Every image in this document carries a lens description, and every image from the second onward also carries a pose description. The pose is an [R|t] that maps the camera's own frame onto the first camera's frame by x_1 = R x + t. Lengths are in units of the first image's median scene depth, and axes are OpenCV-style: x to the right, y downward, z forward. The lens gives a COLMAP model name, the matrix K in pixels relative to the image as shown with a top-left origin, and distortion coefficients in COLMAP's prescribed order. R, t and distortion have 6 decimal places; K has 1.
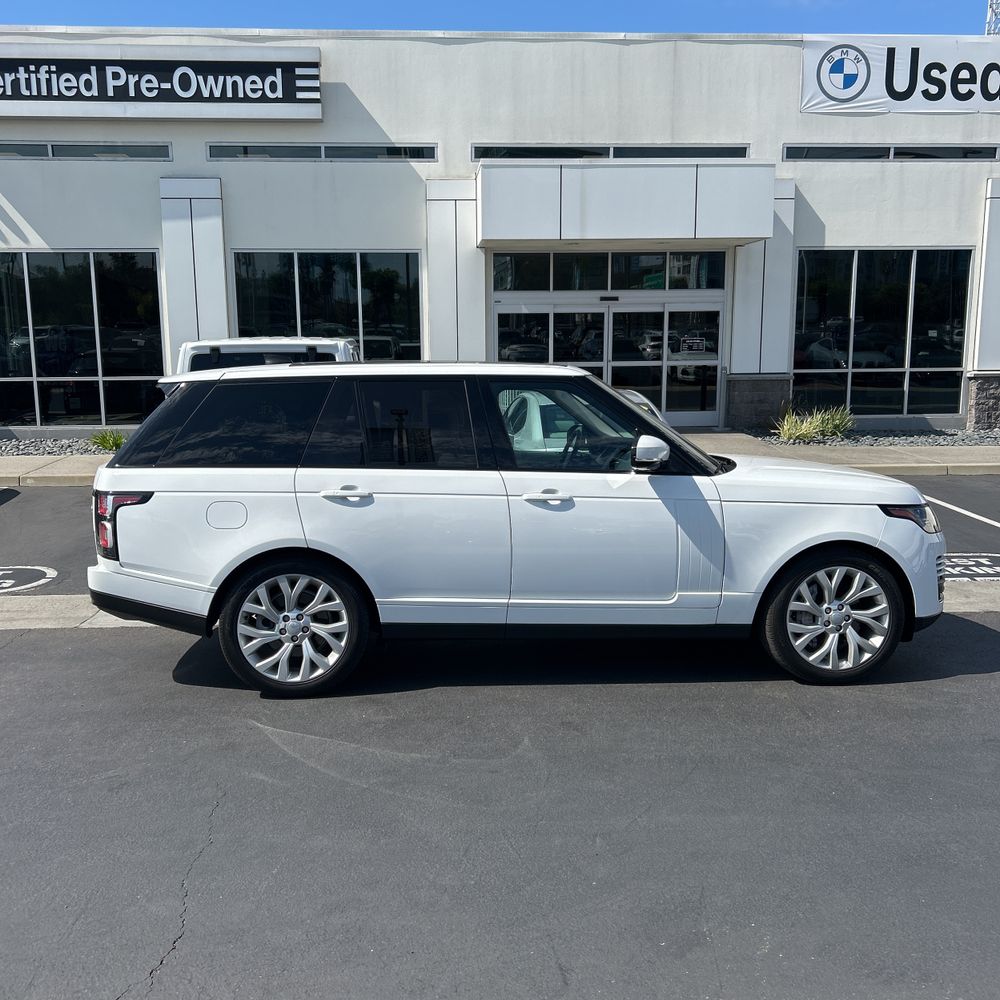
lens RADIAL K [[1055.4, 0, 505.4], [0, 1055.4, 500.4], [0, 0, 1]] dist [0.033046, -0.013958]
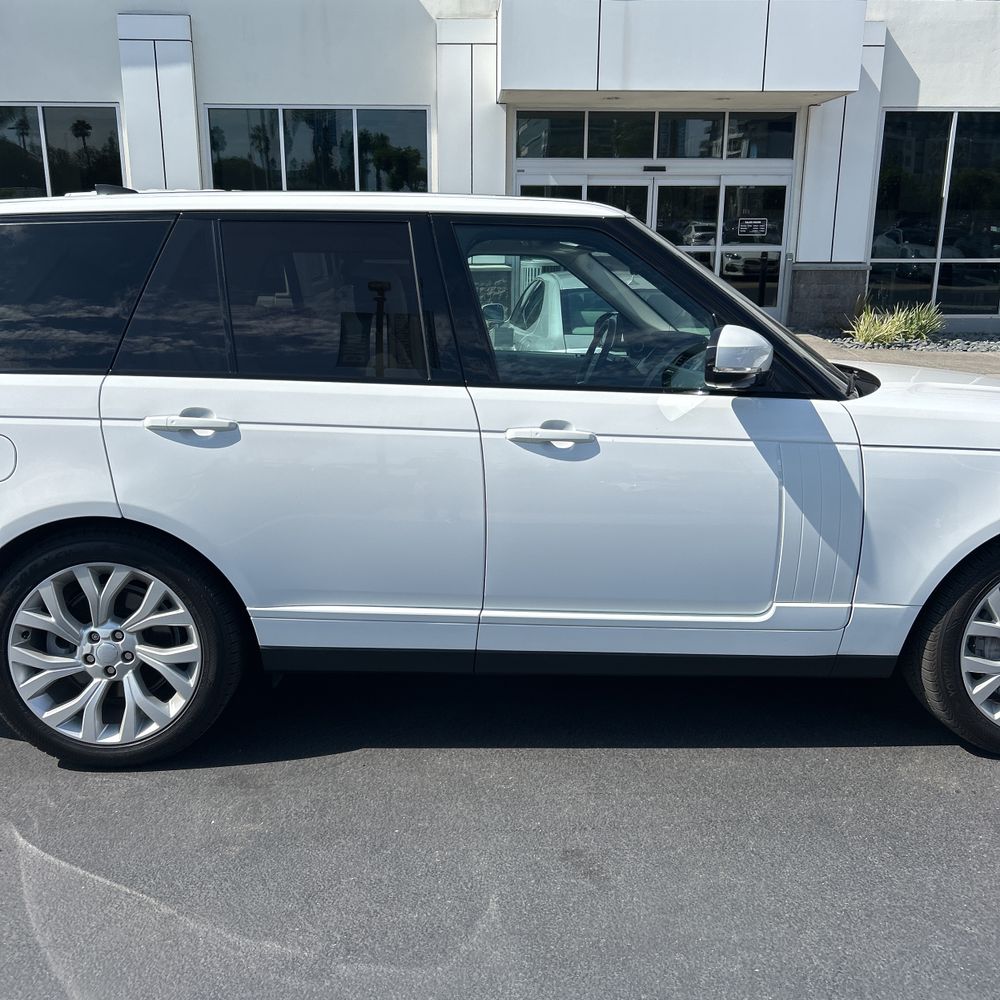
lens RADIAL K [[1046.6, 0, 500.0], [0, 1046.6, 500.0], [0, 0, 1]] dist [0.016327, -0.011054]
pose [[0.999161, 0.019711, -0.035888, 0.032304], [-0.016237, 0.995378, 0.094652, -0.020067], [0.037588, -0.093990, 0.994863, 0.425488]]
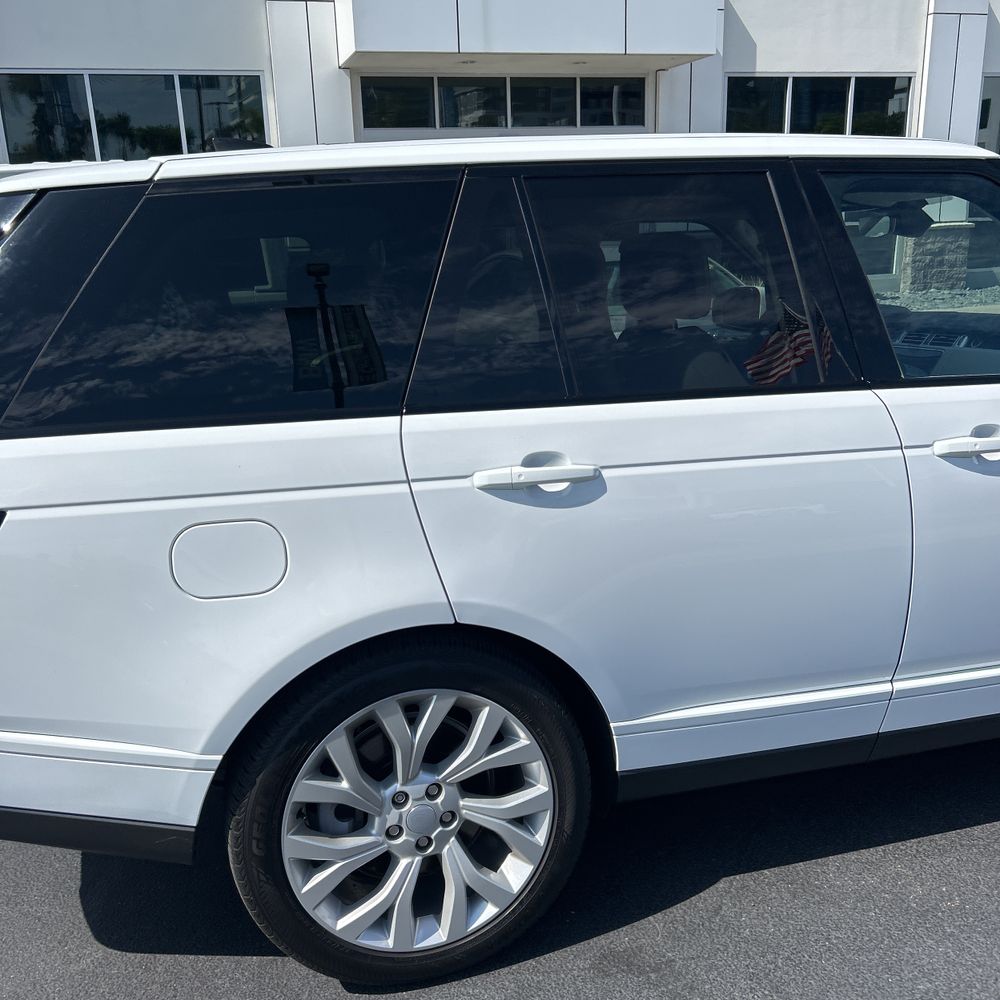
lens RADIAL K [[1035.5, 0, 512.3], [0, 1035.5, 522.2], [0, 0, 1]] dist [0.032192, -0.002615]
pose [[0.976909, -0.081722, 0.197407, -0.224471], [0.055070, 0.989050, 0.136921, -0.039576], [-0.206435, -0.122889, 0.970713, 0.601255]]
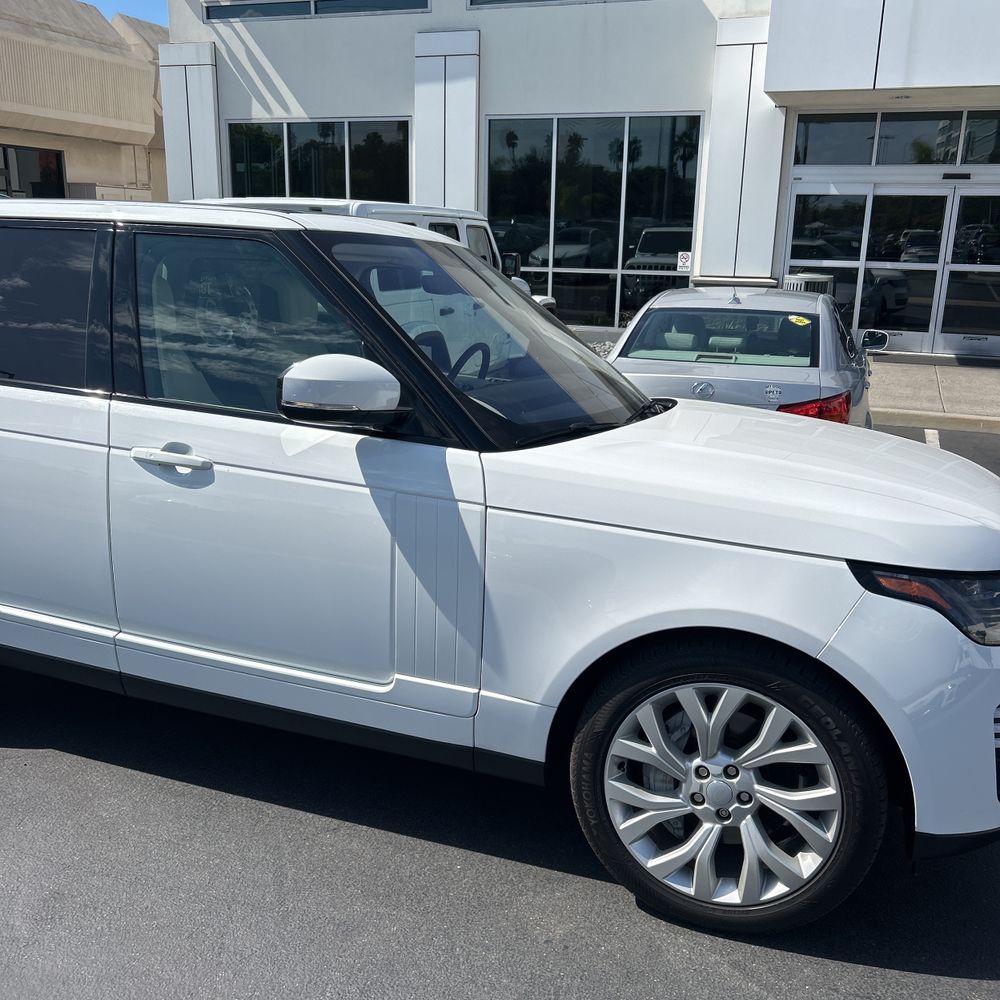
lens RADIAL K [[1055.4, 0, 505.4], [0, 1055.4, 500.4], [0, 0, 1]] dist [0.033046, -0.013958]
pose [[0.908222, 0.128734, -0.398197, 0.395957], [-0.093961, 0.989946, 0.105731, -0.052633], [0.407805, -0.058612, 0.911186, 0.558232]]
